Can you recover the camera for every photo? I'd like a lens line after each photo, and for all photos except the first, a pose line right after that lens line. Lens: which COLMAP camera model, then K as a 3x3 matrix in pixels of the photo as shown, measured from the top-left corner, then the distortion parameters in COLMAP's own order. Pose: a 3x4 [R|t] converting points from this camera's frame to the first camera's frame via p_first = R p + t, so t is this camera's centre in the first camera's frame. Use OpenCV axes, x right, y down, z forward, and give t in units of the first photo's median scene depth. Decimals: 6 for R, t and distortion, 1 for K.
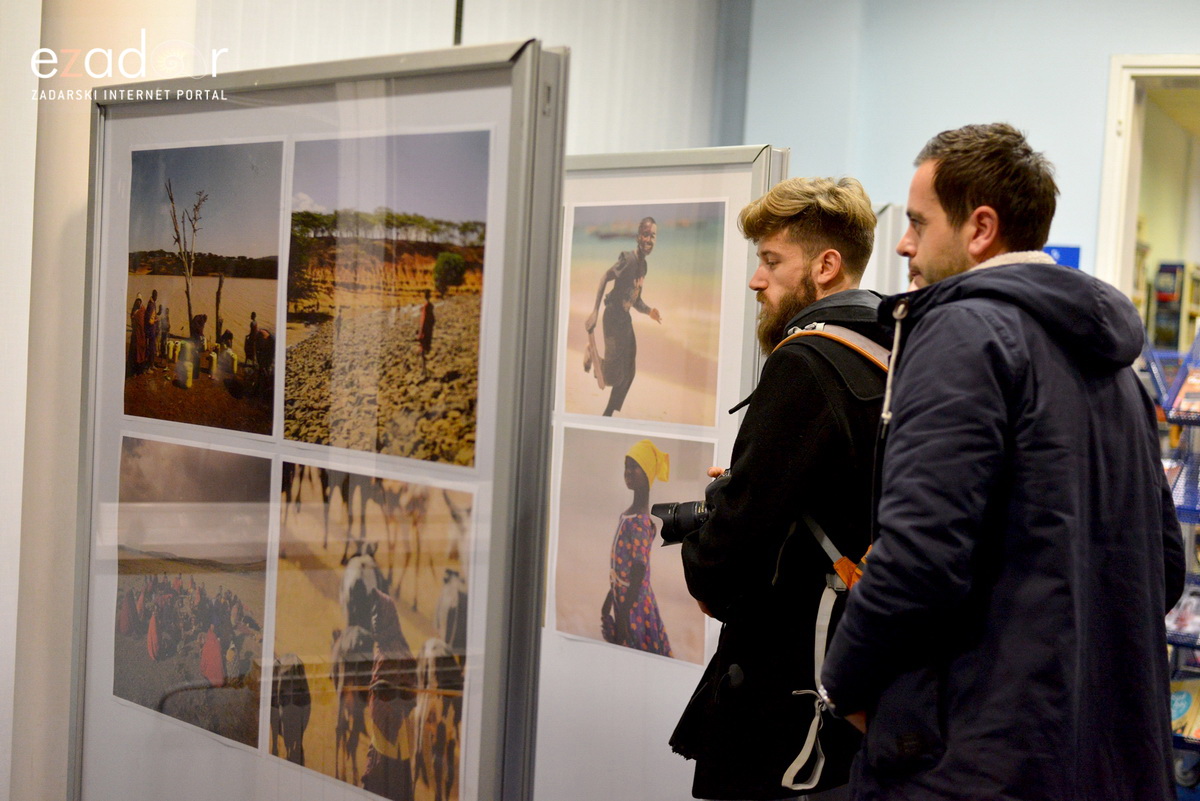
lens RADIAL K [[1720.7, 0, 600.0], [0, 1720.7, 399.6], [0, 0, 1]] dist [0.000509, 0.000000]
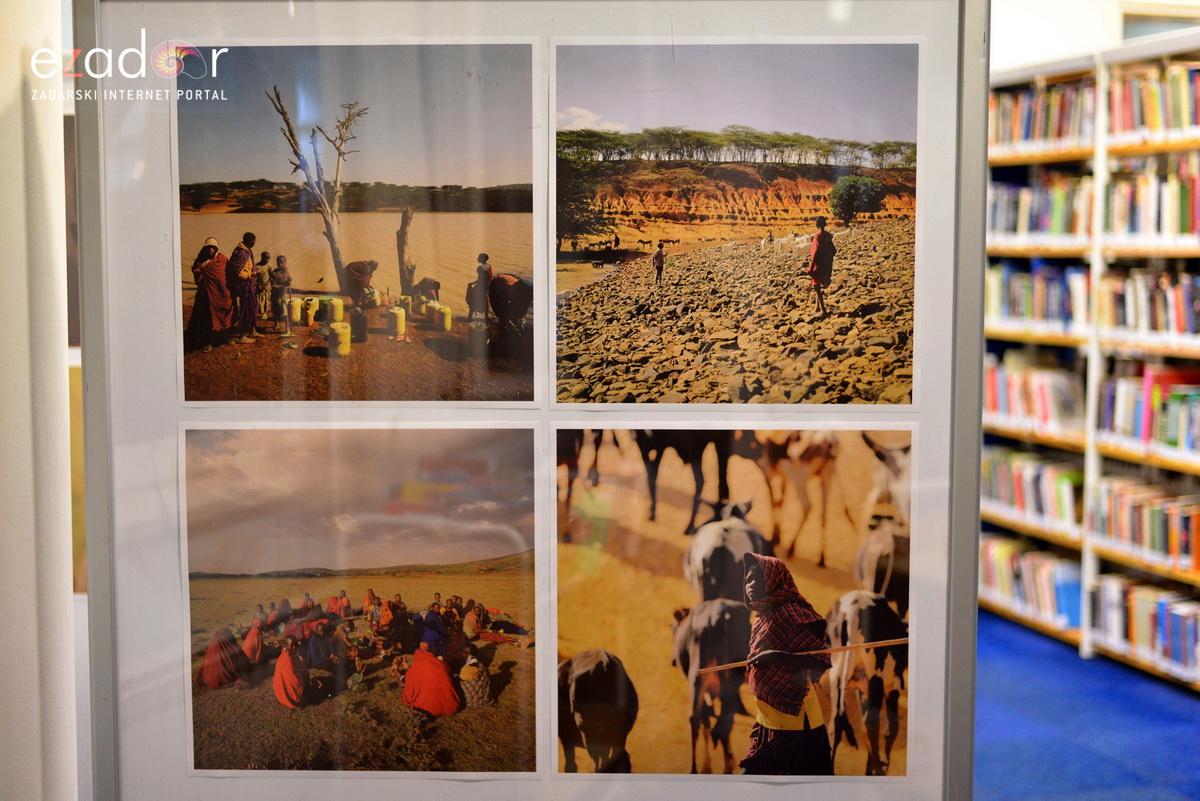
lens RADIAL K [[1720.7, 0, 600.0], [0, 1720.7, 401.1], [0, 0, 1]] dist [0.000509, 0.000000]
pose [[0.731870, -0.116234, 0.671458, -0.755702], [0.071475, 0.993004, 0.093990, -0.057123], [-0.677685, -0.020796, 0.735058, 0.379561]]
